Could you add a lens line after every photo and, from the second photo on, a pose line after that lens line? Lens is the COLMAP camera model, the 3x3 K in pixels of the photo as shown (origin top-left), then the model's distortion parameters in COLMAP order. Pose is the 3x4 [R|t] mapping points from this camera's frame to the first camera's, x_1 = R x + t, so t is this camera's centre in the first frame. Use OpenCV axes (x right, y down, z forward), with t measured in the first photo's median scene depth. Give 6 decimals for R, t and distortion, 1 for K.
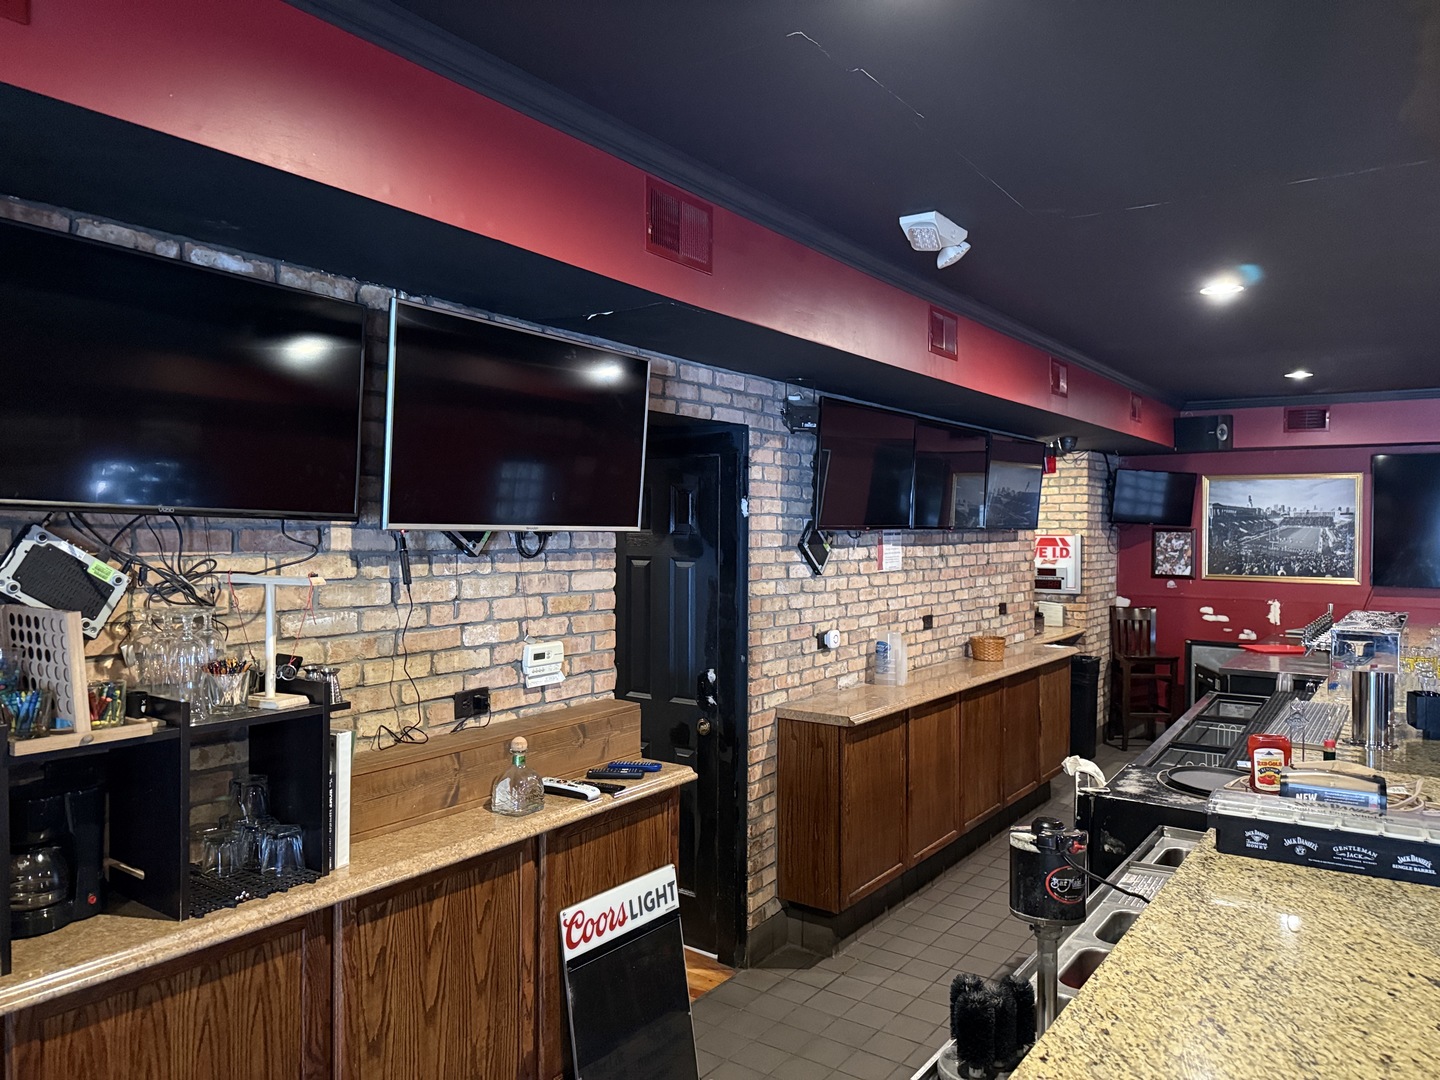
lens RADIAL K [[1029.1, 0, 729.2], [0, 1029.1, 535.4], [0, 0, 1]] dist [0.078486, -0.001901]
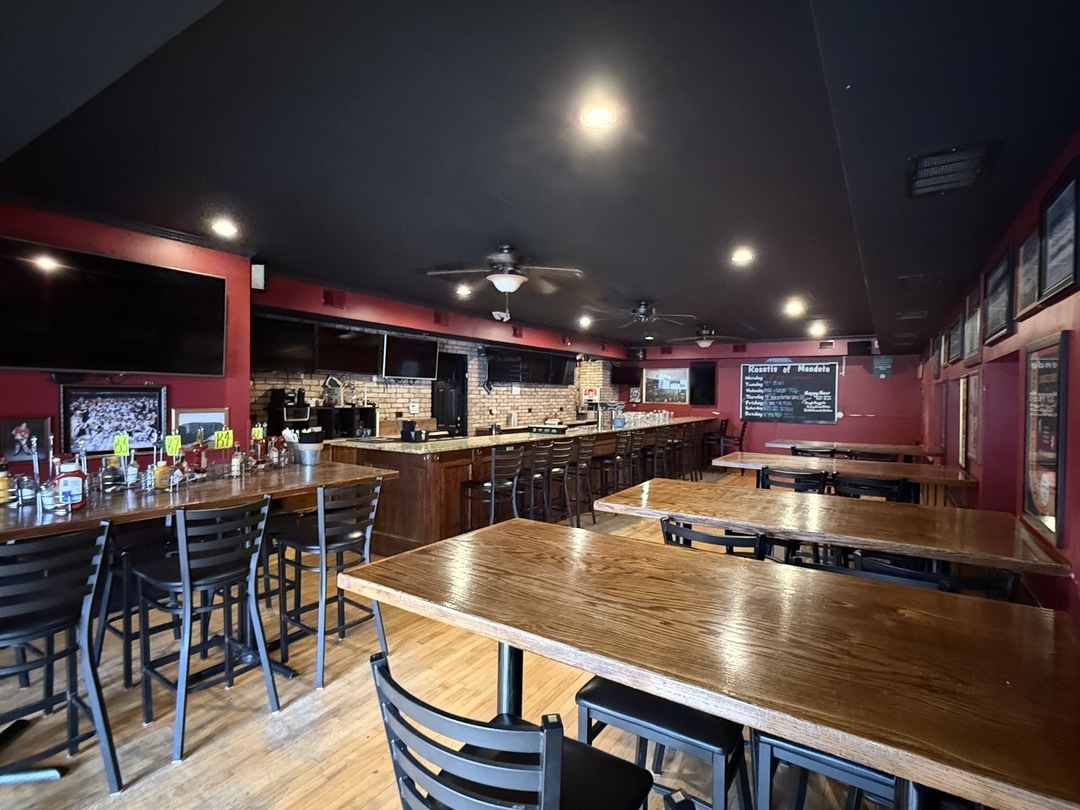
lens RADIAL K [[535.4, 0, 536.9], [0, 535.4, 408.7], [0, 0, 1]] dist [0.002494, 0.002347]
pose [[0.999489, 0.006629, 0.031271, 0.230292], [-0.007309, 0.999738, 0.021694, 0.056602], [-0.031119, -0.021912, 0.999275, -1.104336]]
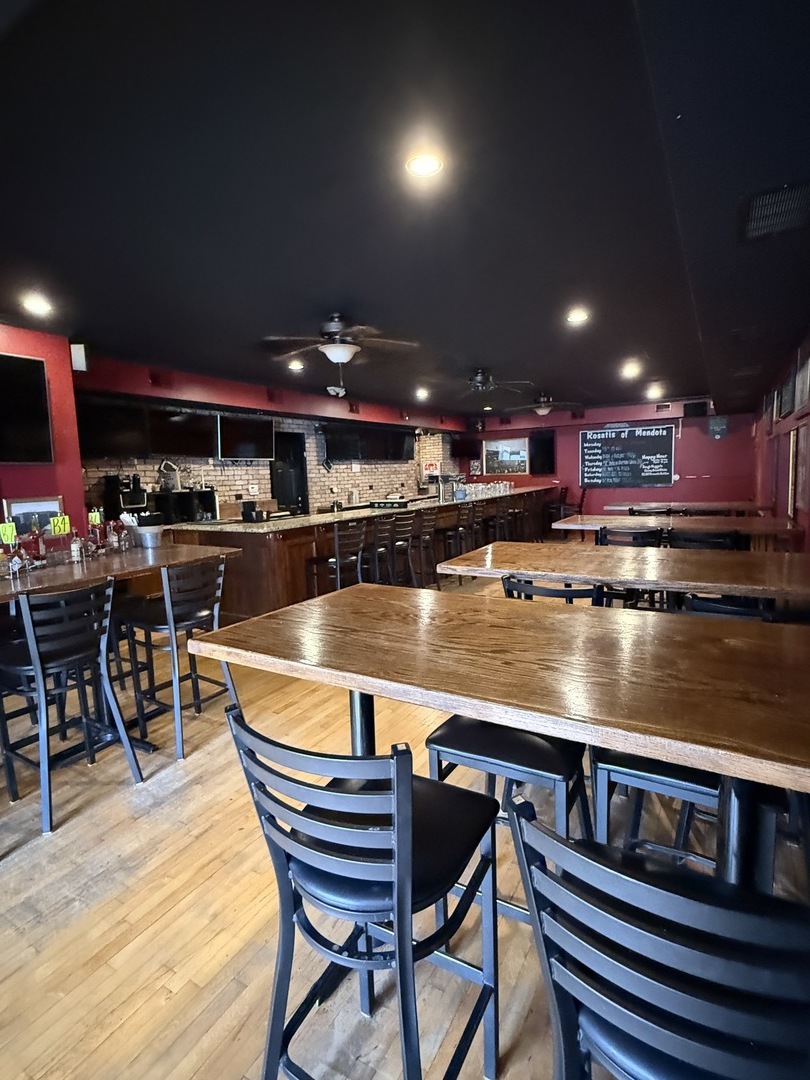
lens RADIAL K [[535.4, 0, 399.0], [0, 535.4, 536.7], [0, 0, 1]] dist [0.002494, 0.002347]
pose [[0.996709, -0.048297, 0.065106, 0.232449], [0.040710, 0.992738, 0.113201, 0.070367], [-0.070100, -0.110178, 0.991437, -1.108836]]
